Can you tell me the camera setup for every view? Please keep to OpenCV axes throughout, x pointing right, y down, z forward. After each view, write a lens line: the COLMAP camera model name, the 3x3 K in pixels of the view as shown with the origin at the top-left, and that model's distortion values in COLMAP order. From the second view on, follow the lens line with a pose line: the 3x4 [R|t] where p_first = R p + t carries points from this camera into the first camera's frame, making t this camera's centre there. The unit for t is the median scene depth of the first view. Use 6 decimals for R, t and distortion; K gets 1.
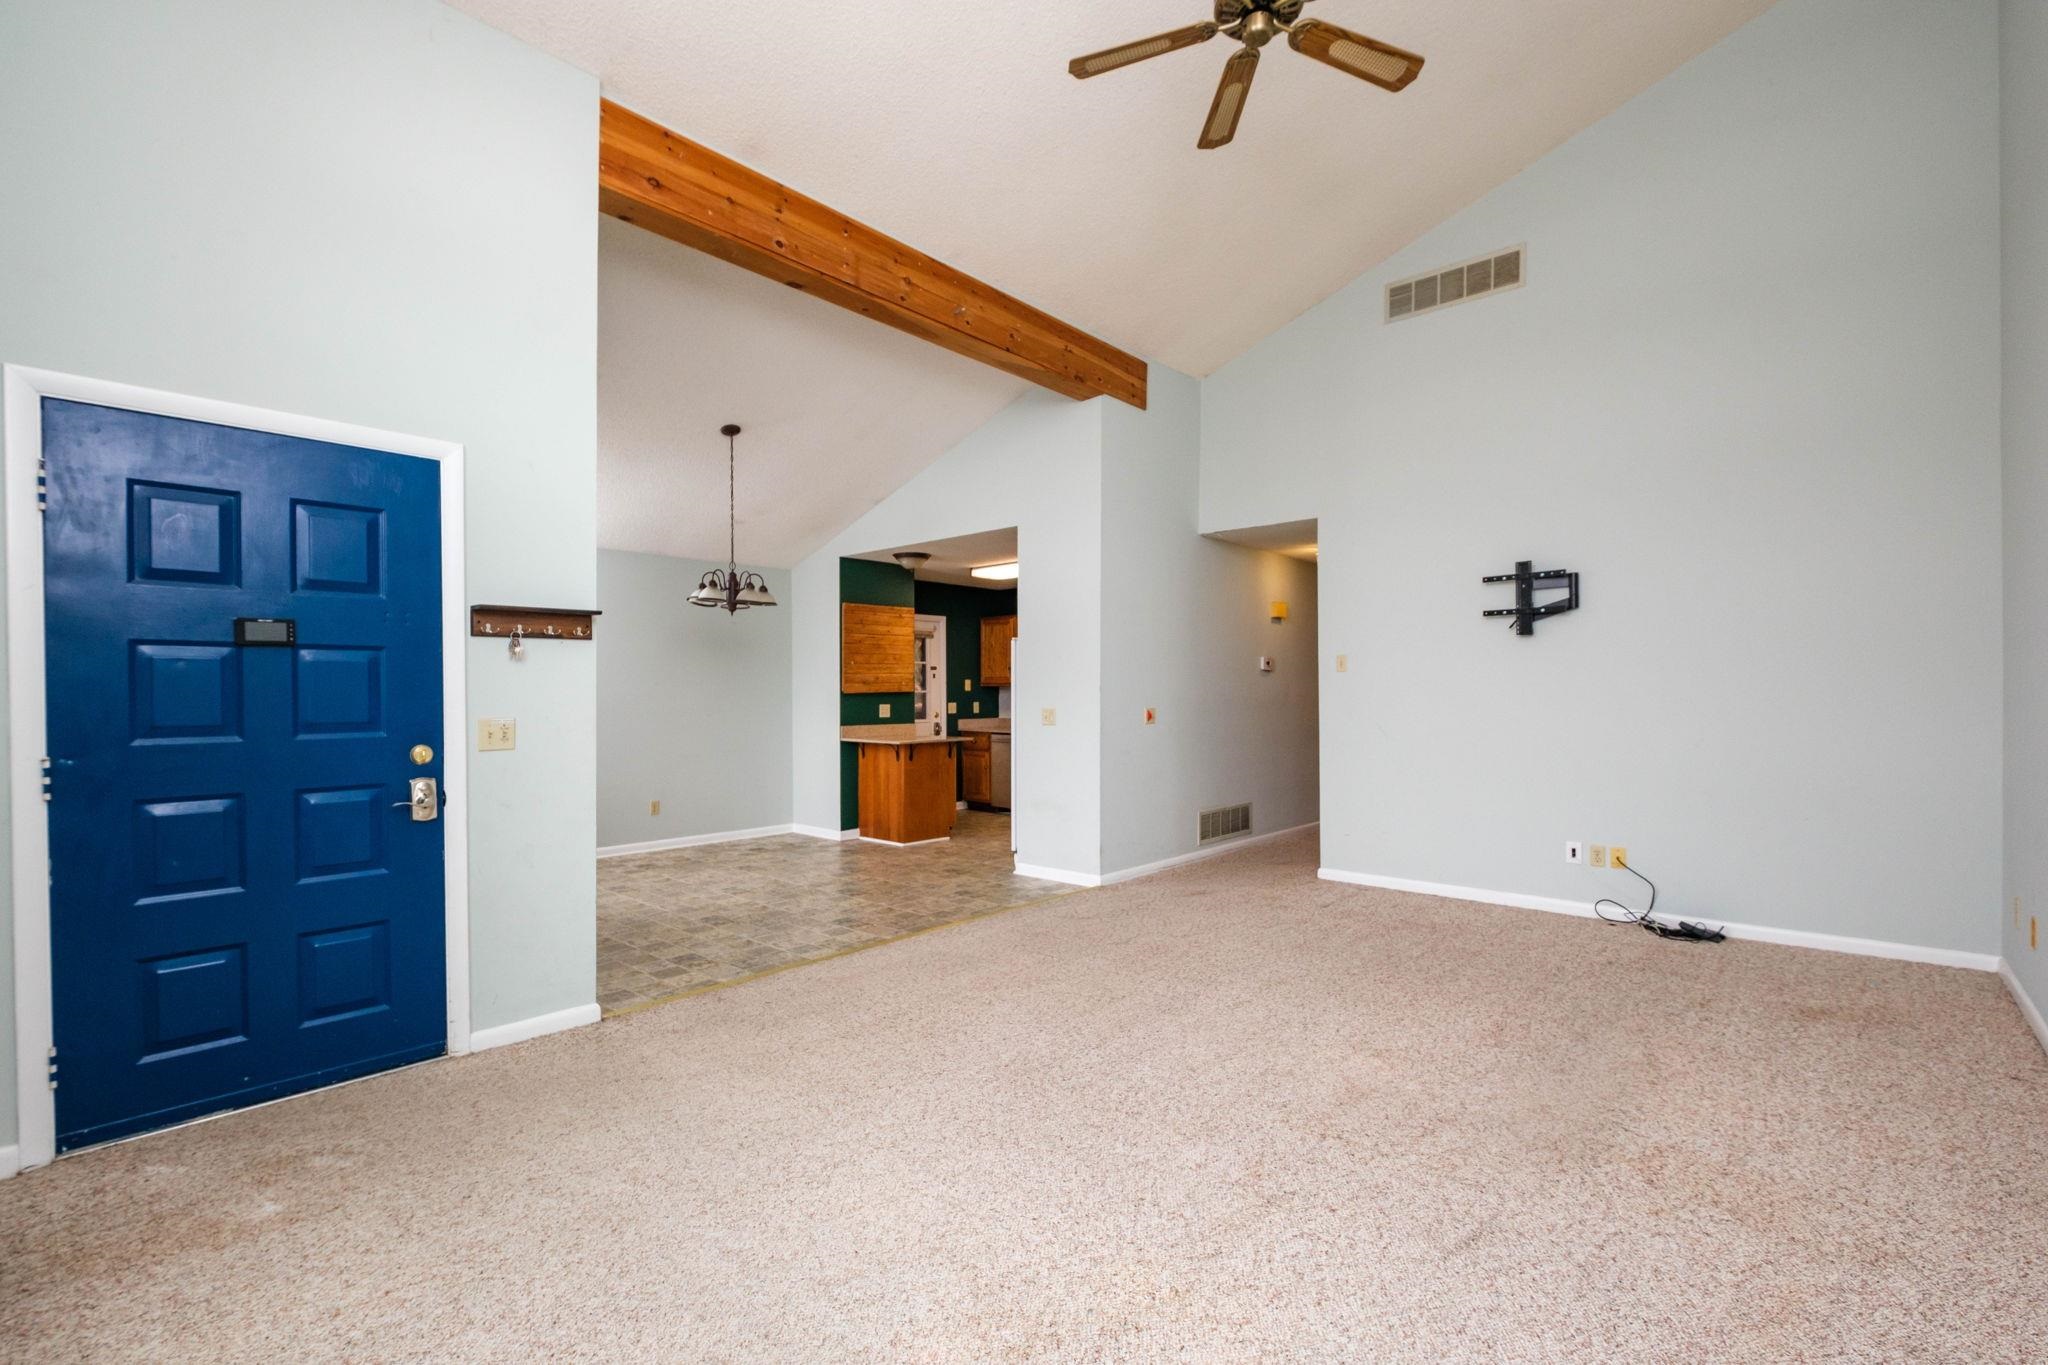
lens RADIAL K [[886.8, 0, 1016.8], [0, 886.8, 686.8], [0, 0, 1]] dist [-0.001967, -0.001079]
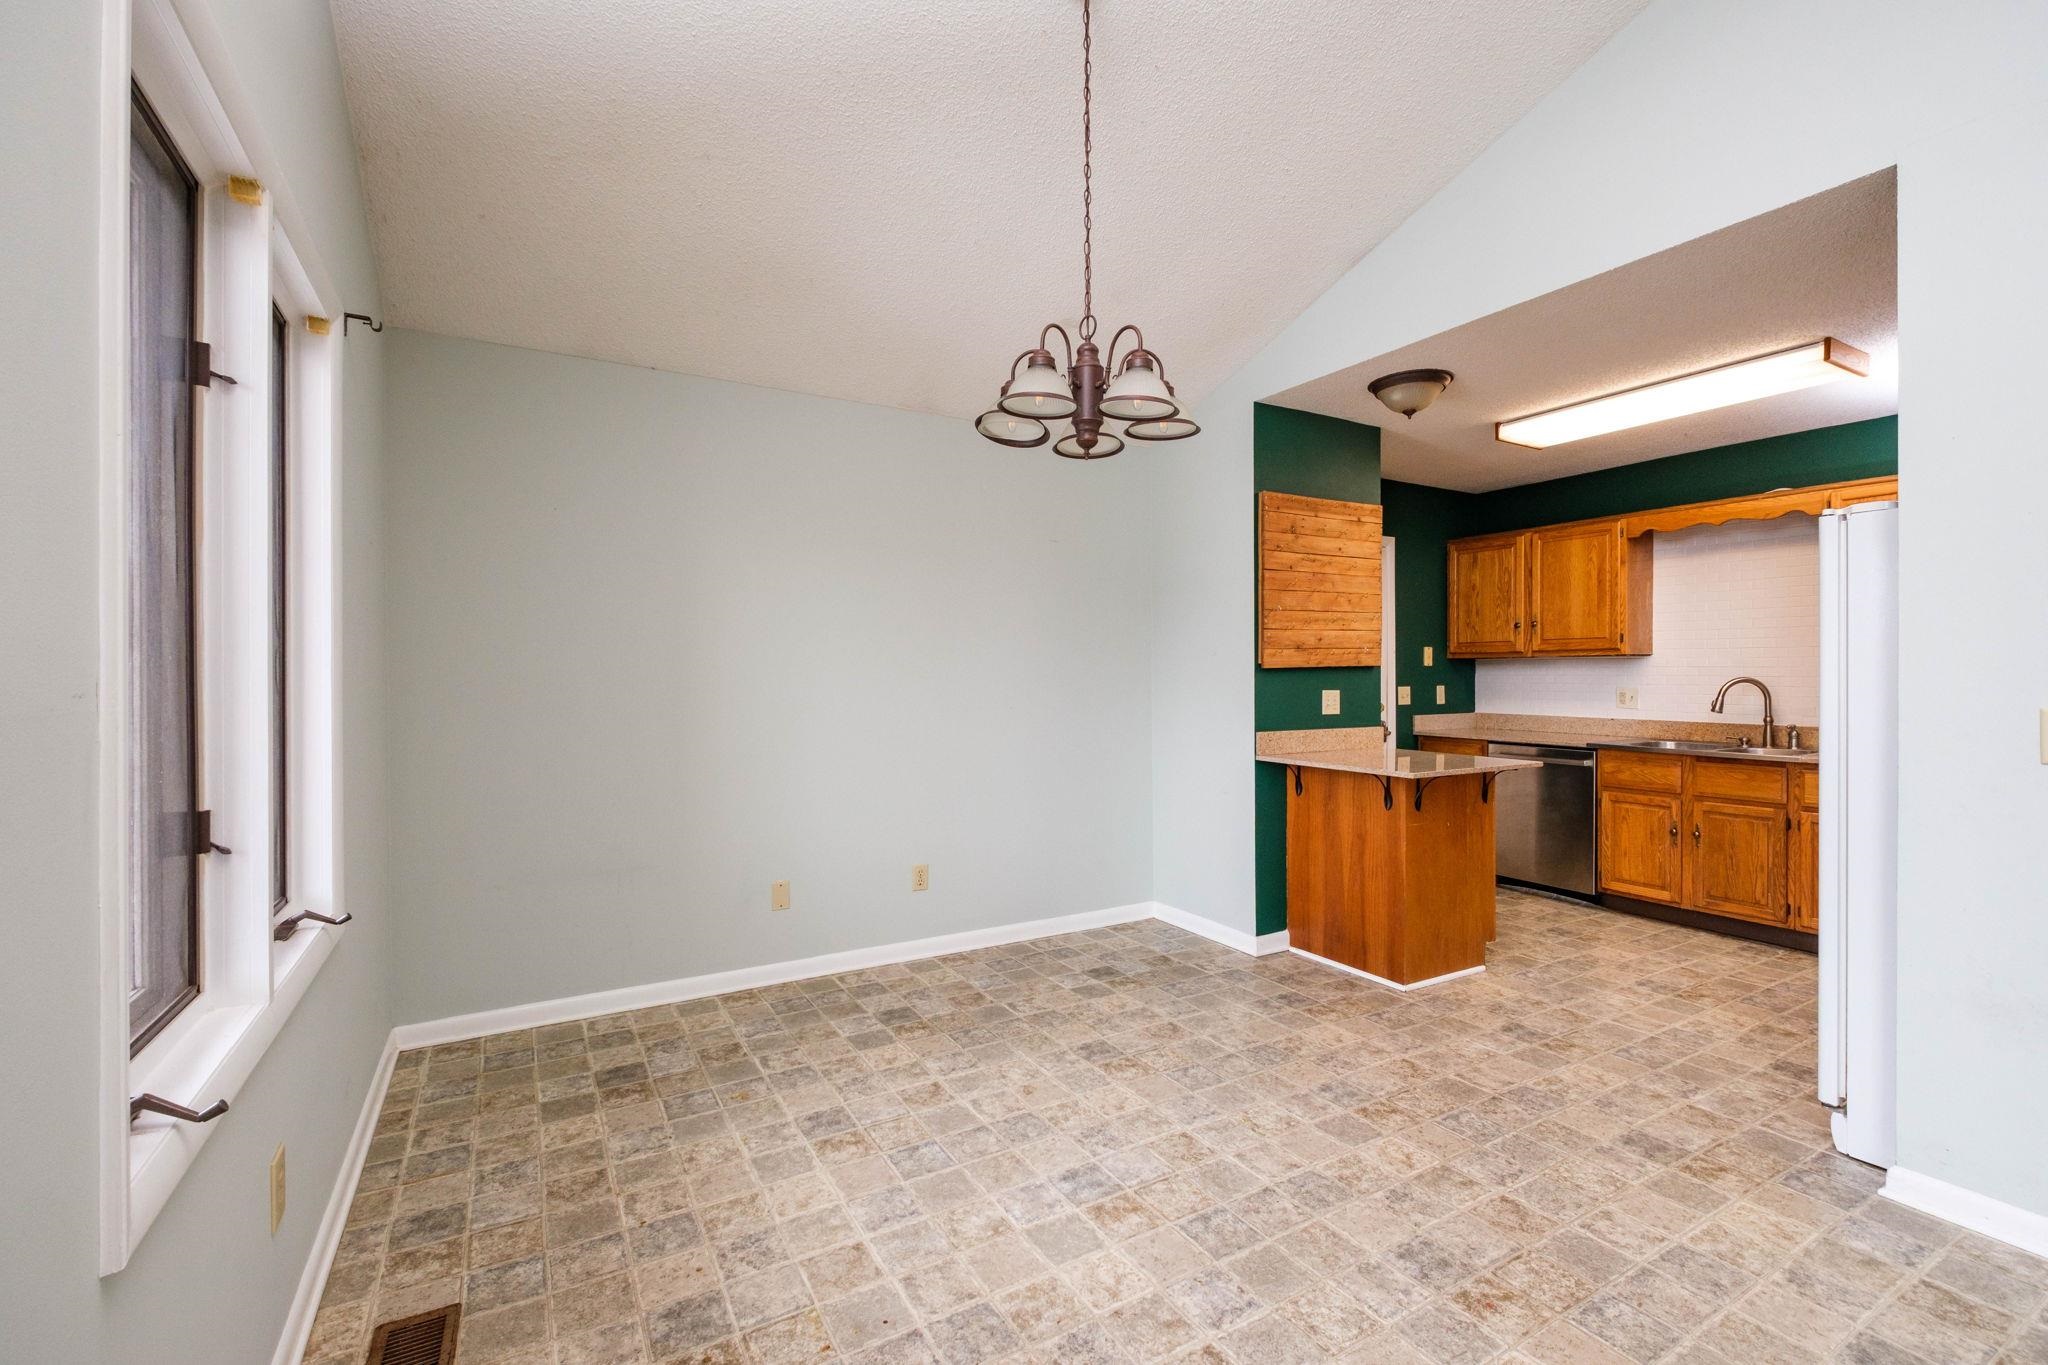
lens RADIAL K [[886.8, 0, 1022.5], [0, 886.8, 680.3], [0, 0, 1]] dist [-0.001967, -0.001079]
pose [[0.955030, 0.002286, -0.296500, -0.173409], [0.001880, 0.999903, 0.013765, 0.006879], [0.296503, -0.013704, 0.954934, 0.463940]]
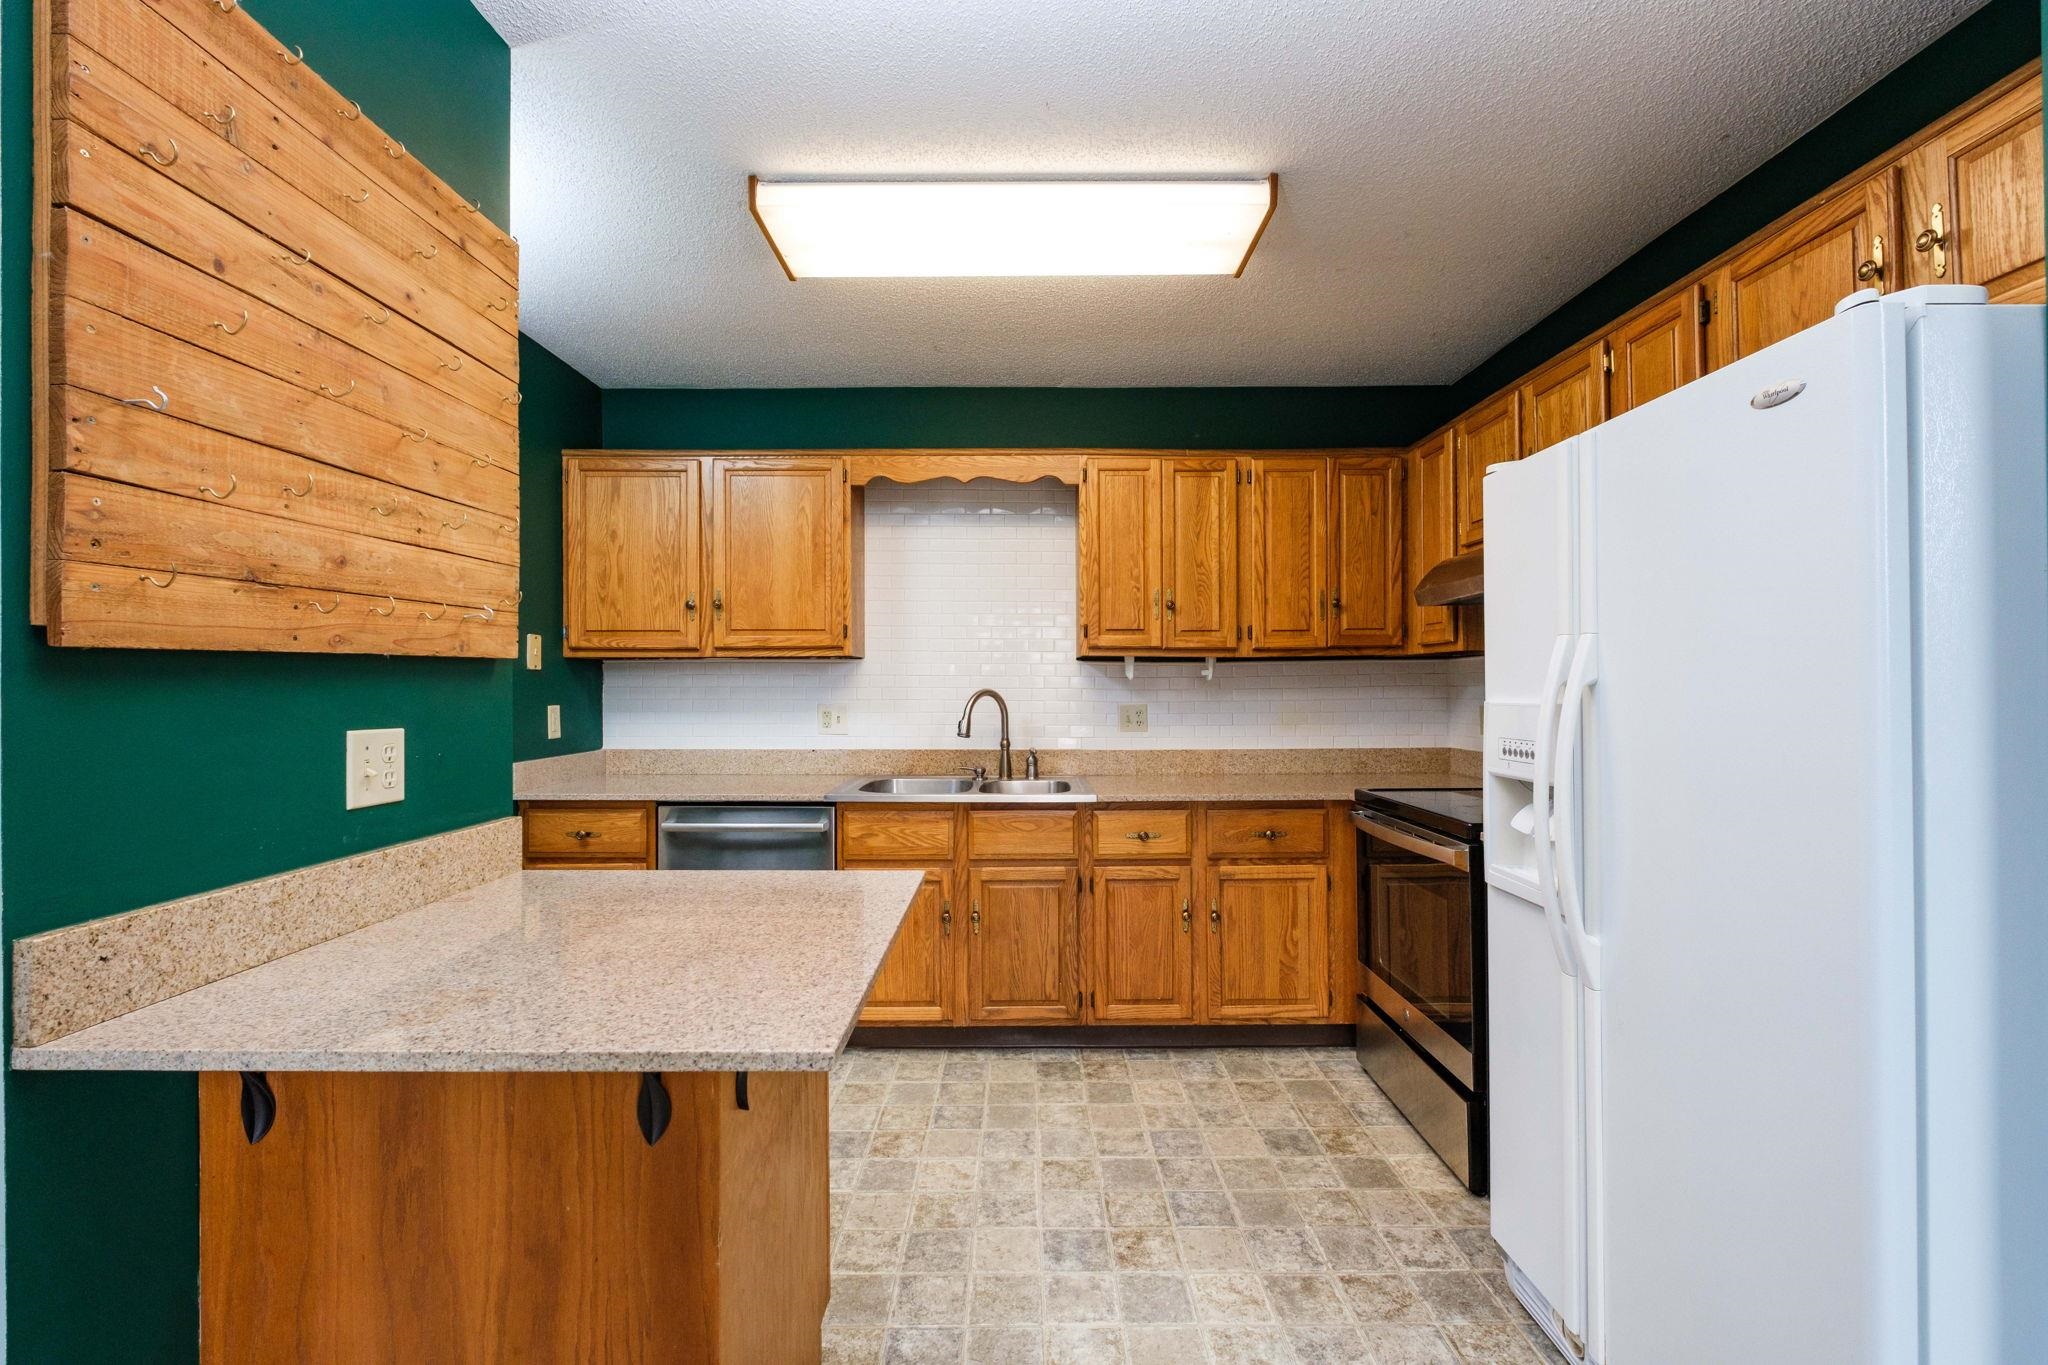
lens RADIAL K [[886.8, 0, 1025.7], [0, 886.8, 683.7], [0, 0, 1]] dist [-0.001967, -0.001079]
pose [[0.735103, 0.002886, 0.677949, -0.178057], [-0.003085, 0.999995, -0.000911, 0.011688], [-0.677948, -0.001421, 0.735108, 0.822617]]
